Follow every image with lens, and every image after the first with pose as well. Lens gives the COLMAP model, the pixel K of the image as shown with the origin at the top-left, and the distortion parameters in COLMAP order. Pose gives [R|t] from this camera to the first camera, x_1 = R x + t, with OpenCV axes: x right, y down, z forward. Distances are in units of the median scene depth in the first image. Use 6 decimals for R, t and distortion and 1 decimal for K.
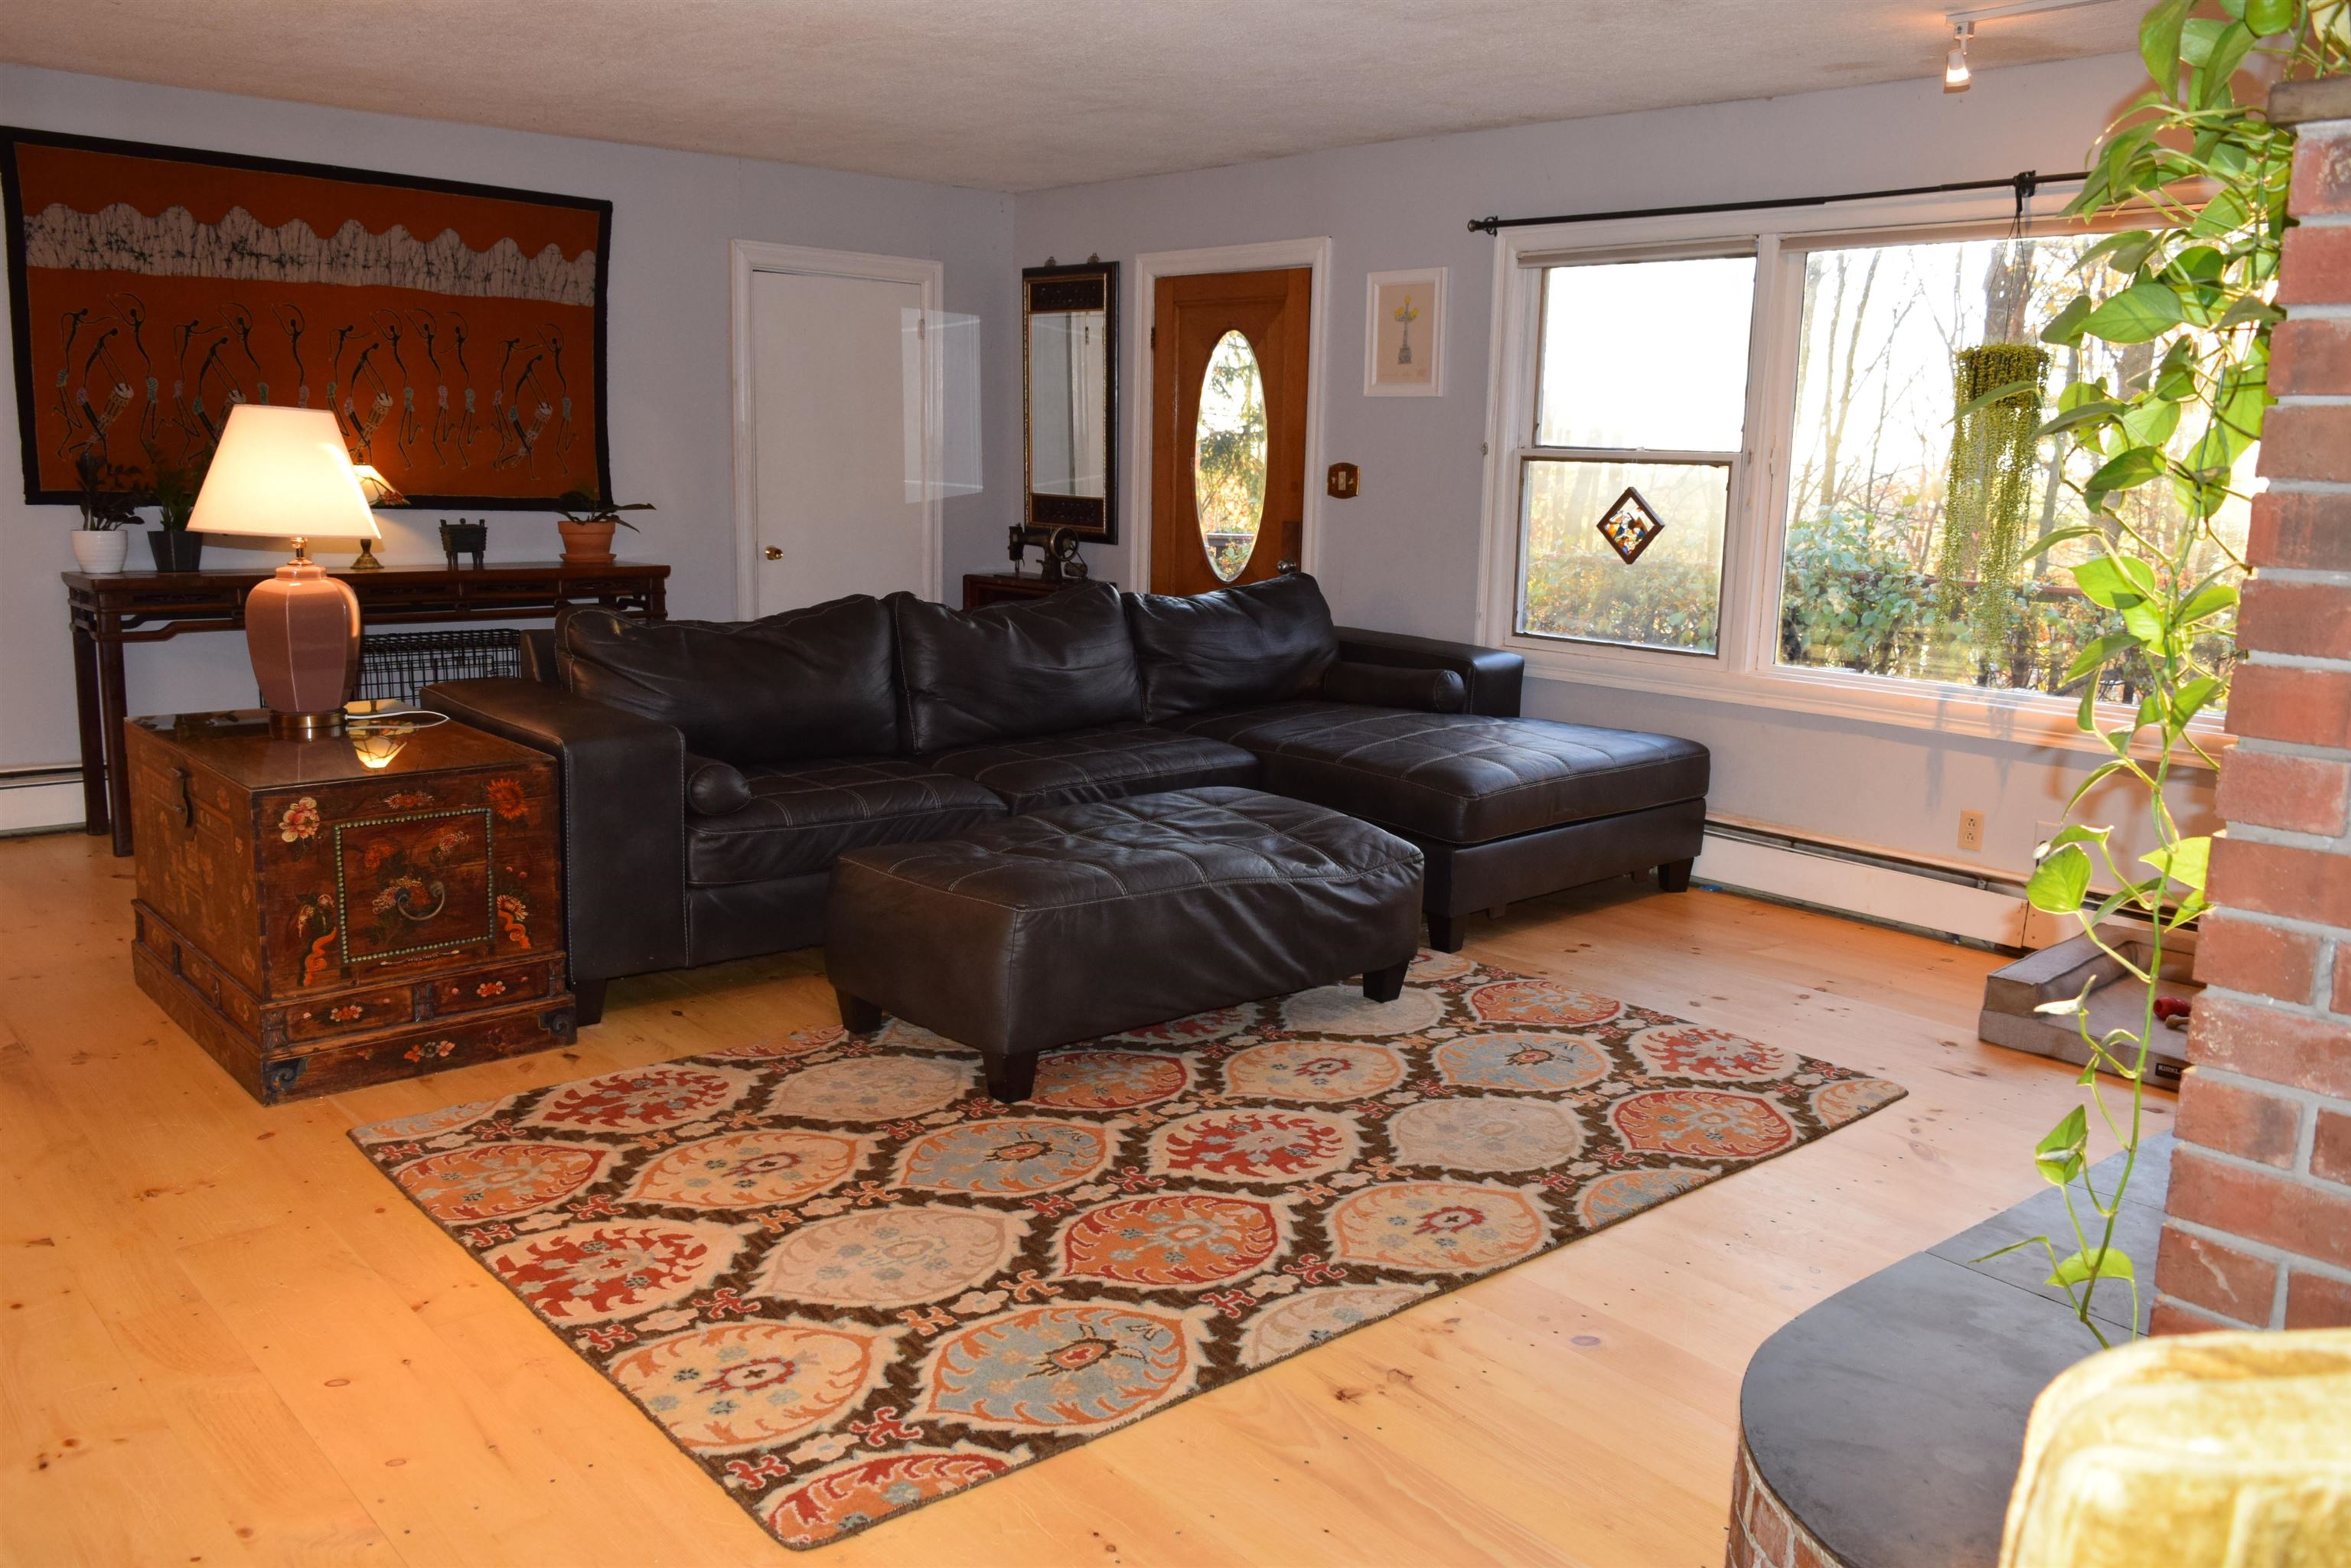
lens RADIAL K [[1834.5, 0, 1181.5], [0, 1834.5, 782.8], [0, 0, 1]] dist [-0.014785, 0.003916]
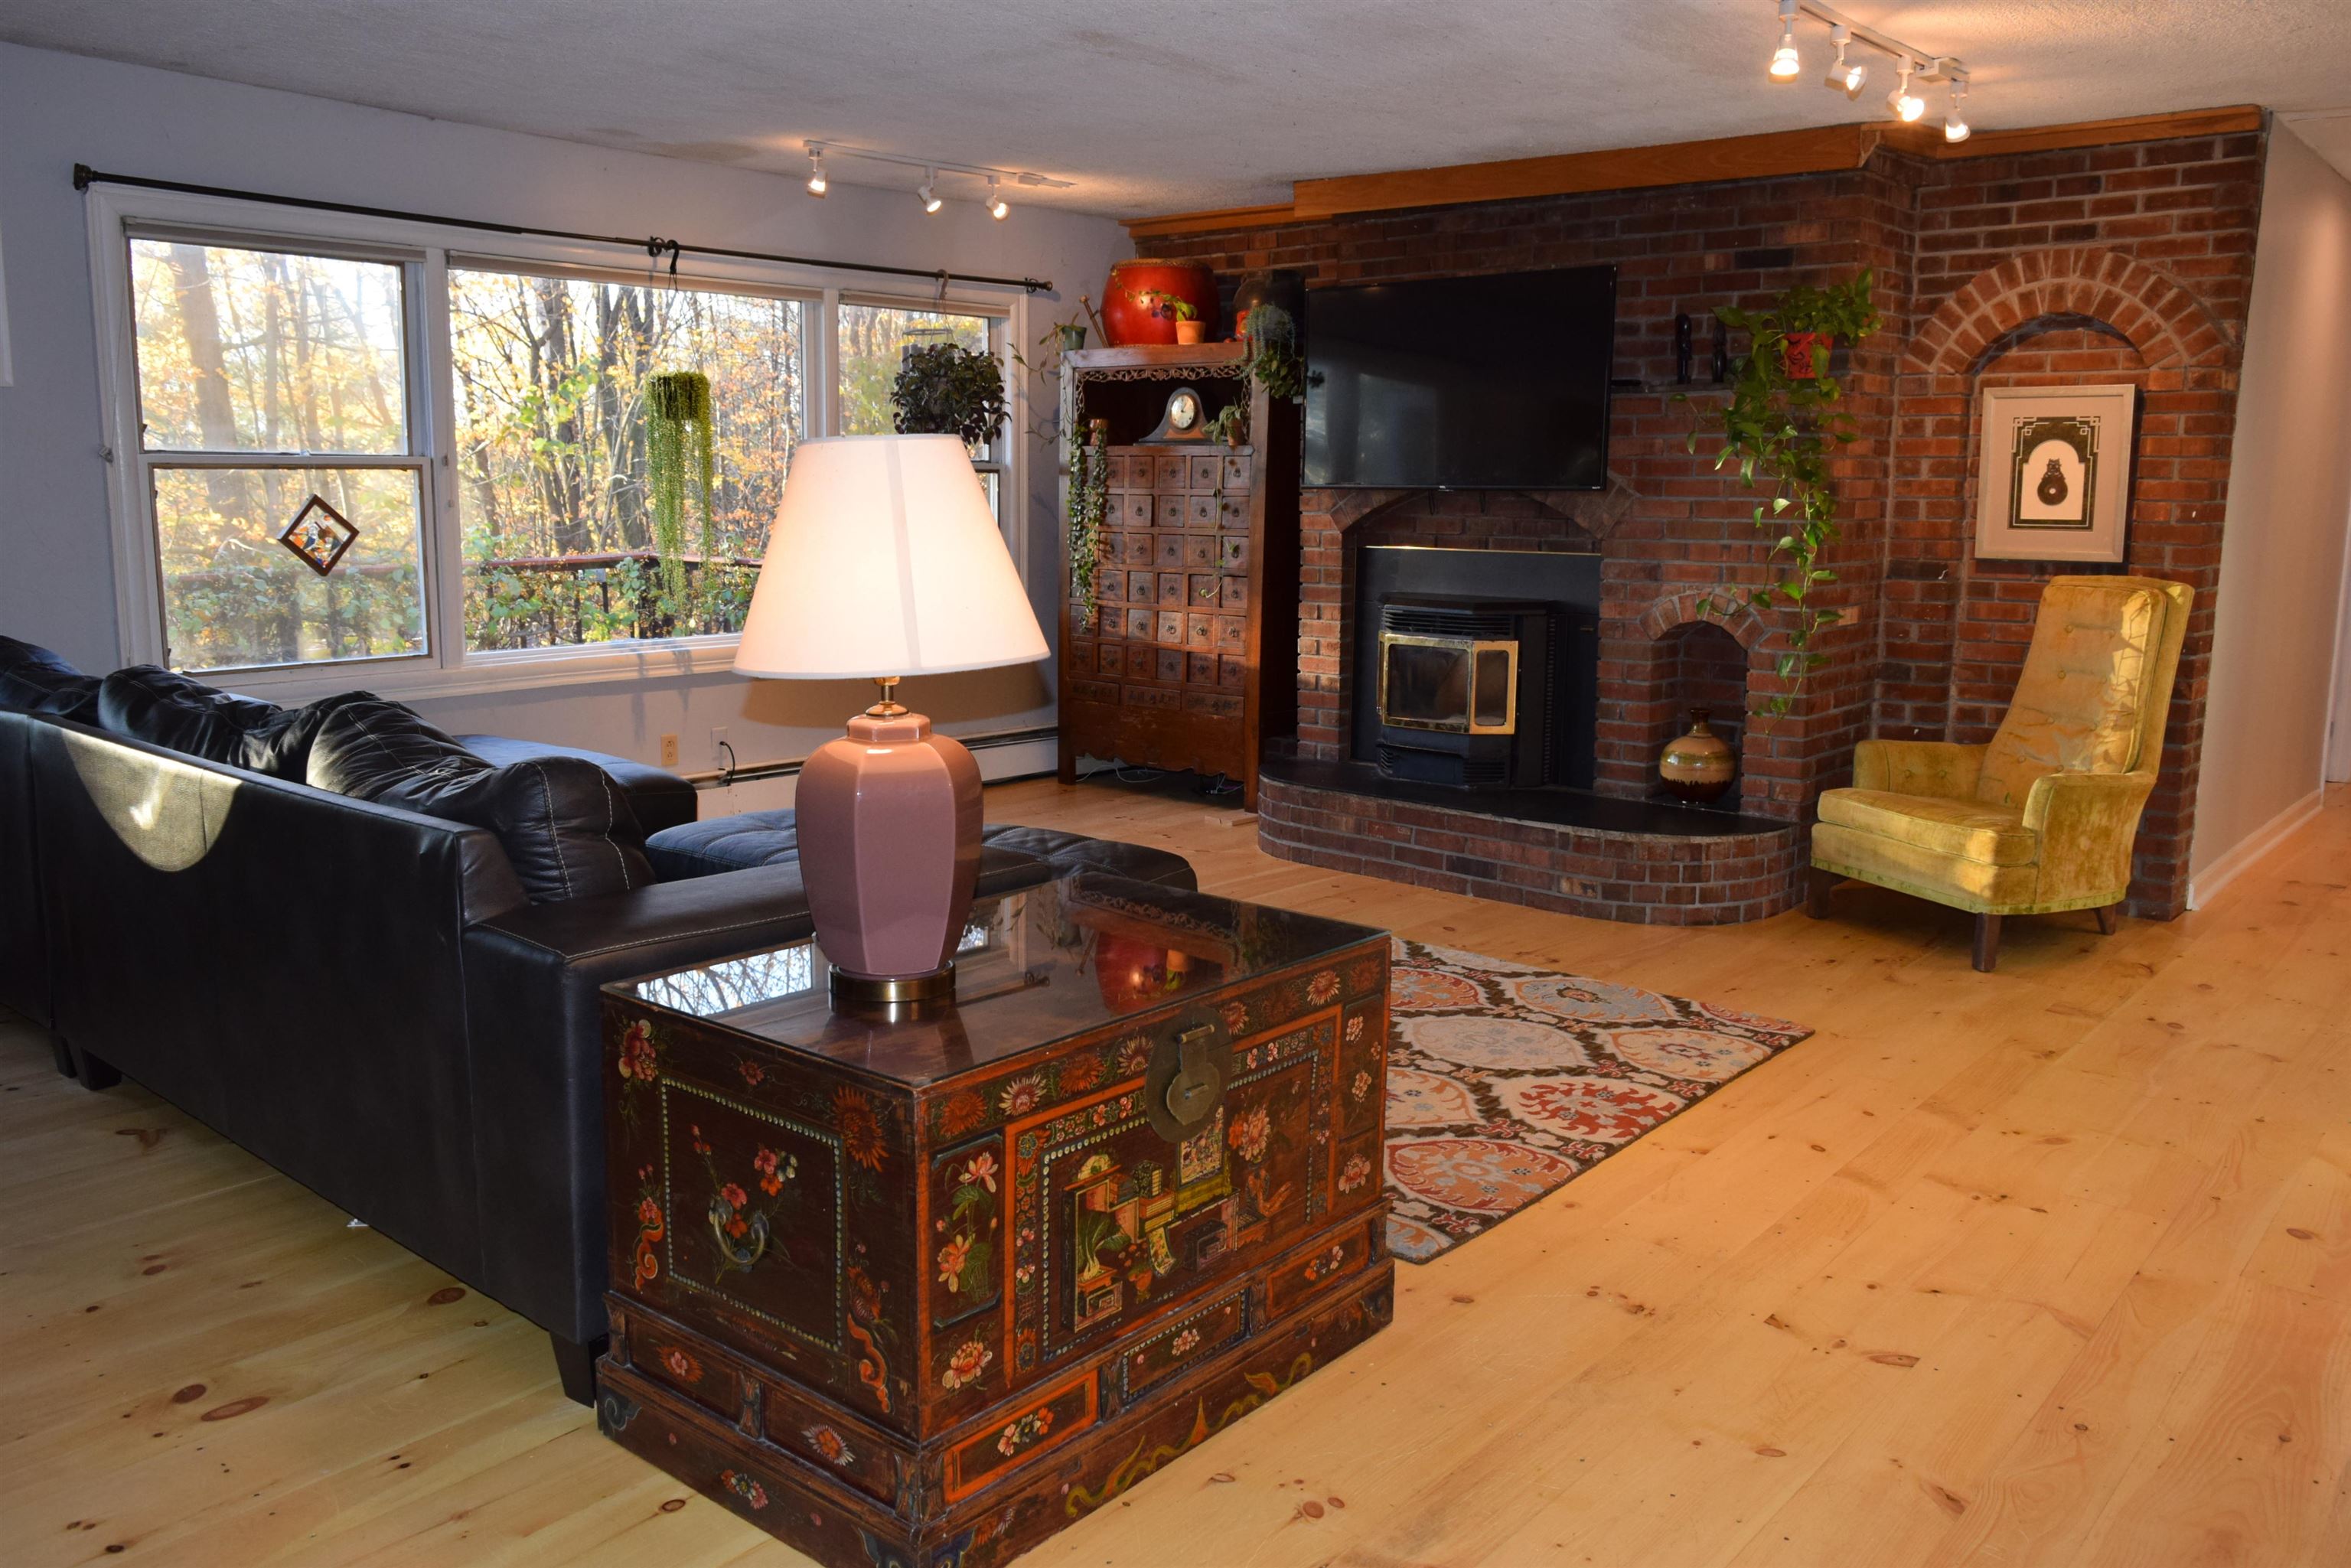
lens RADIAL K [[1834.5, 0, 1179.4], [0, 1834.5, 775.1], [0, 0, 1]] dist [-0.014785, 0.003916]
pose [[-0.155332, -0.188080, 0.969793, -1.487751], [0.167084, 0.962562, 0.213440, -0.292344], [-0.973630, 0.195191, -0.118092, 1.388990]]
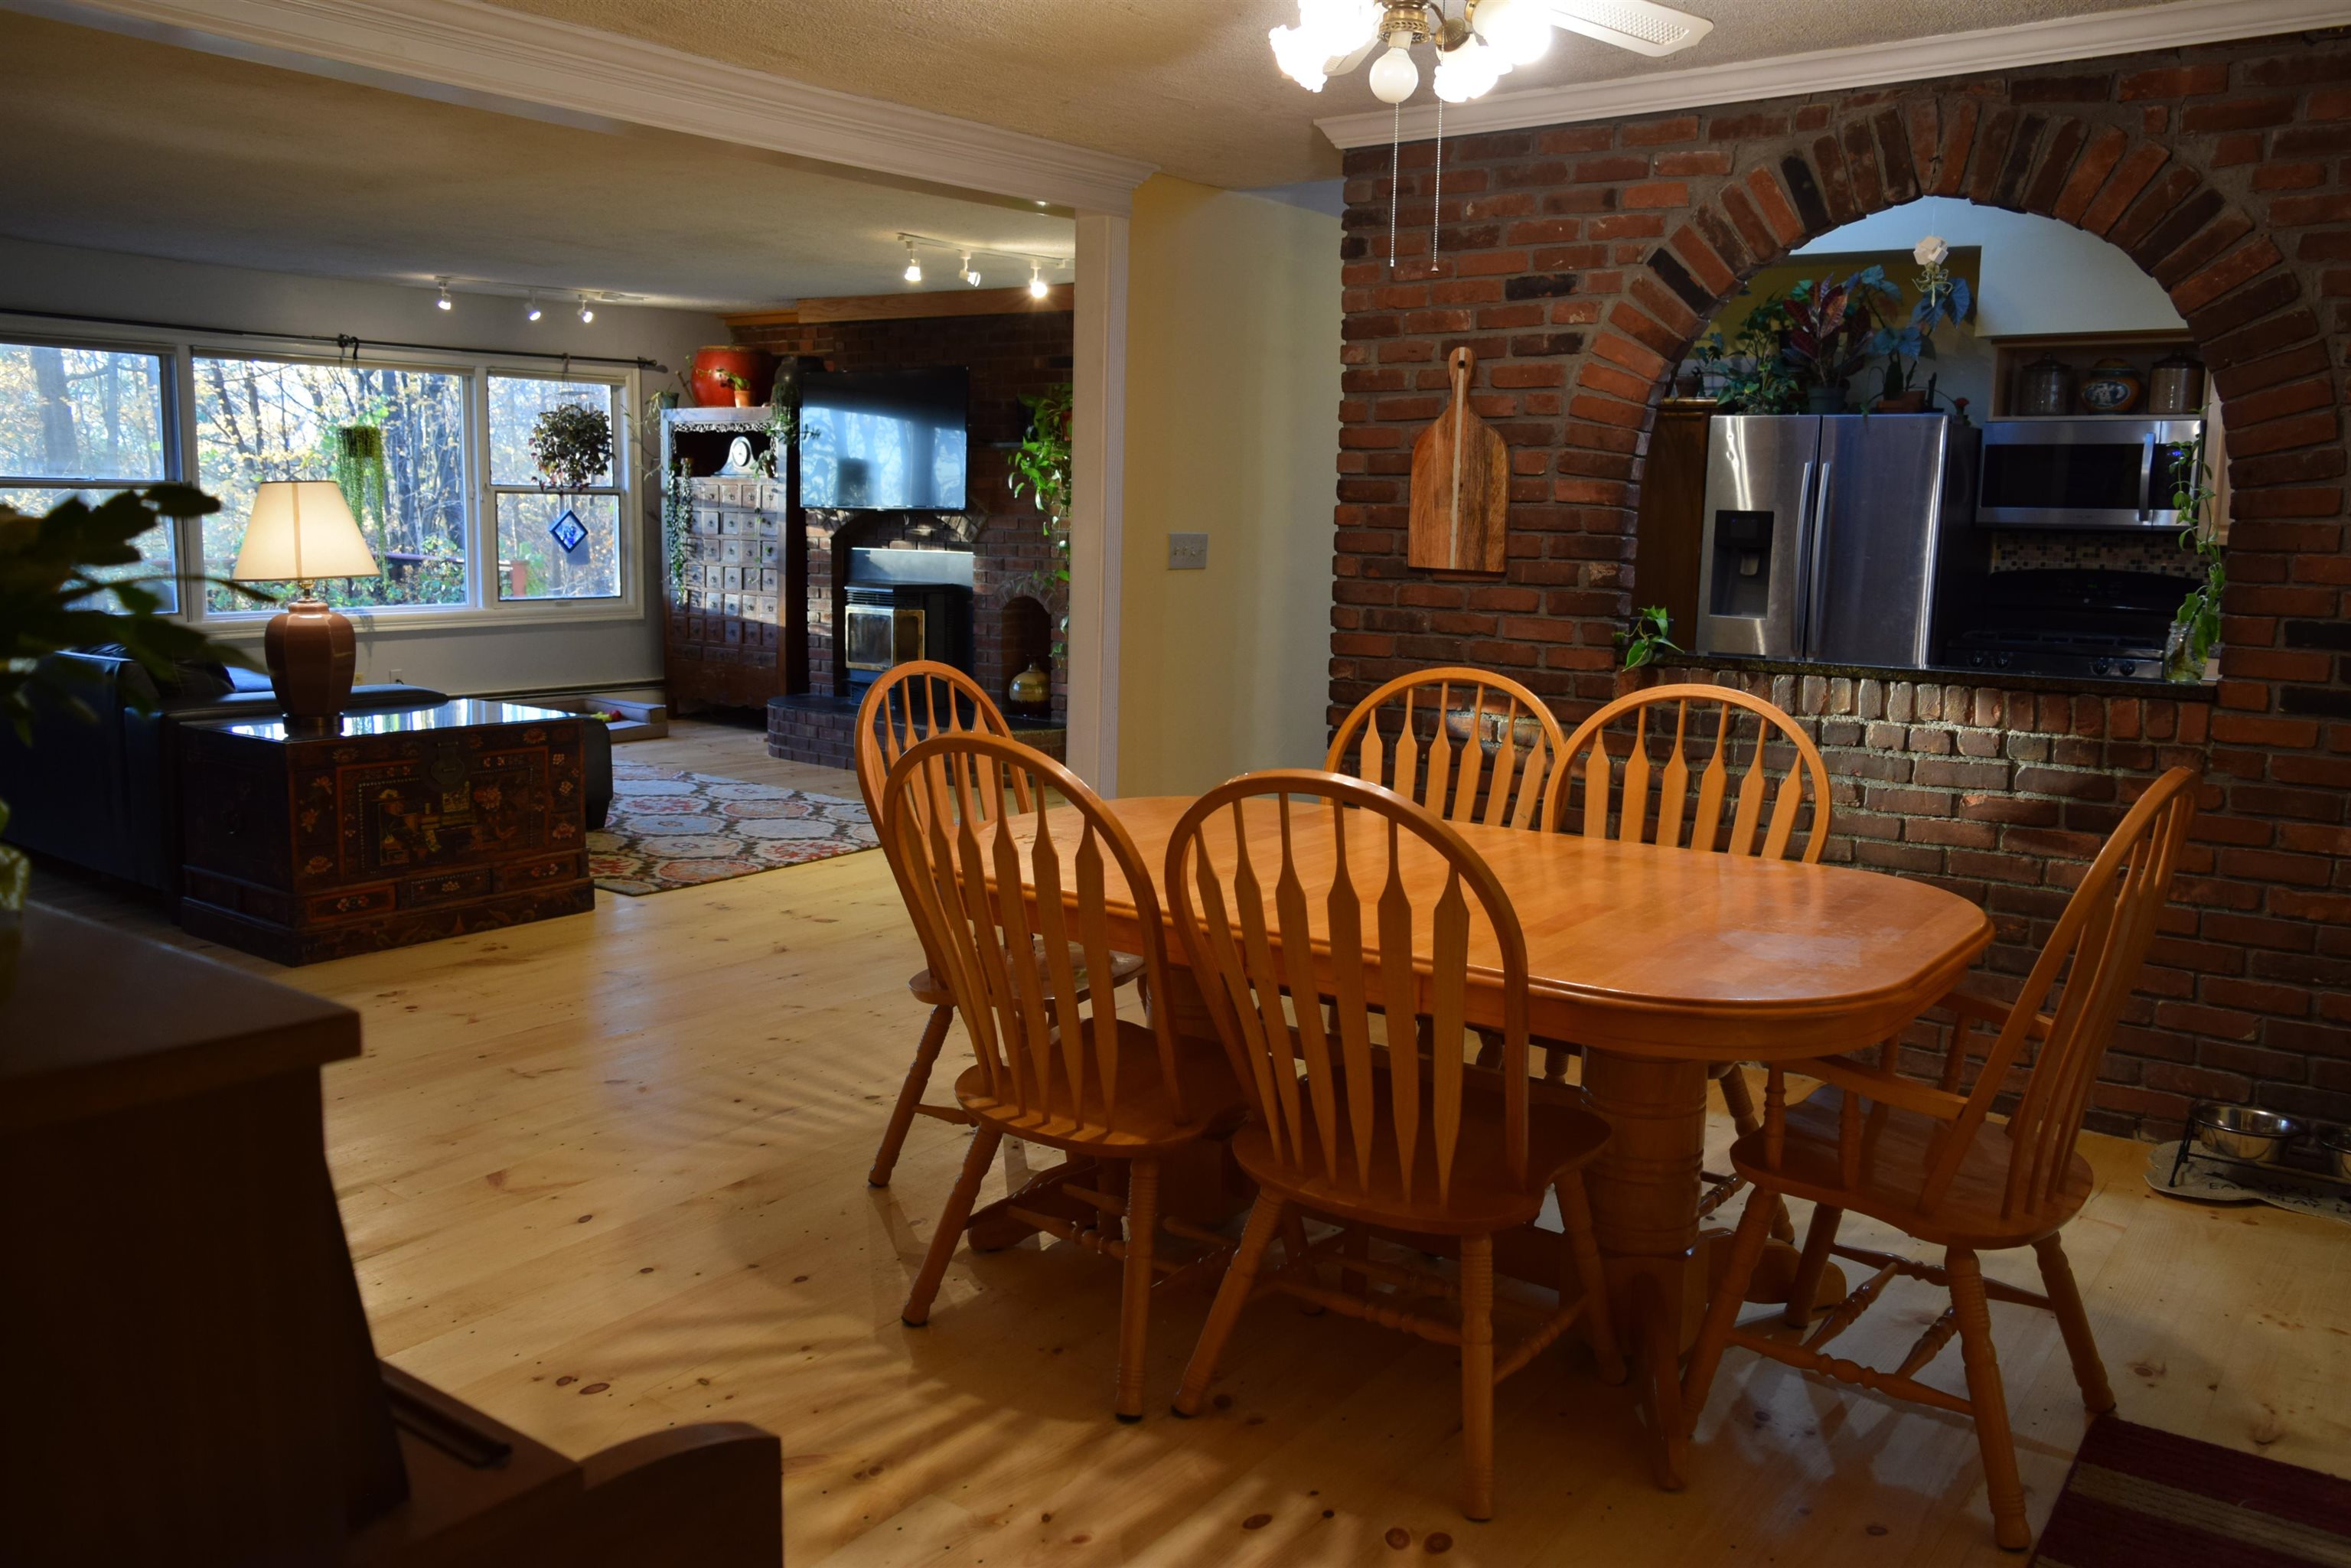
lens RADIAL K [[1834.5, 0, 1175.6], [0, 1834.5, 773.3], [0, 0, 1]] dist [-0.014785, 0.003916]
pose [[-0.209391, -0.175278, 0.961994, -2.650602], [0.153440, 0.965726, 0.209356, -0.251870], [-0.965718, 0.191445, -0.175320, 0.929808]]
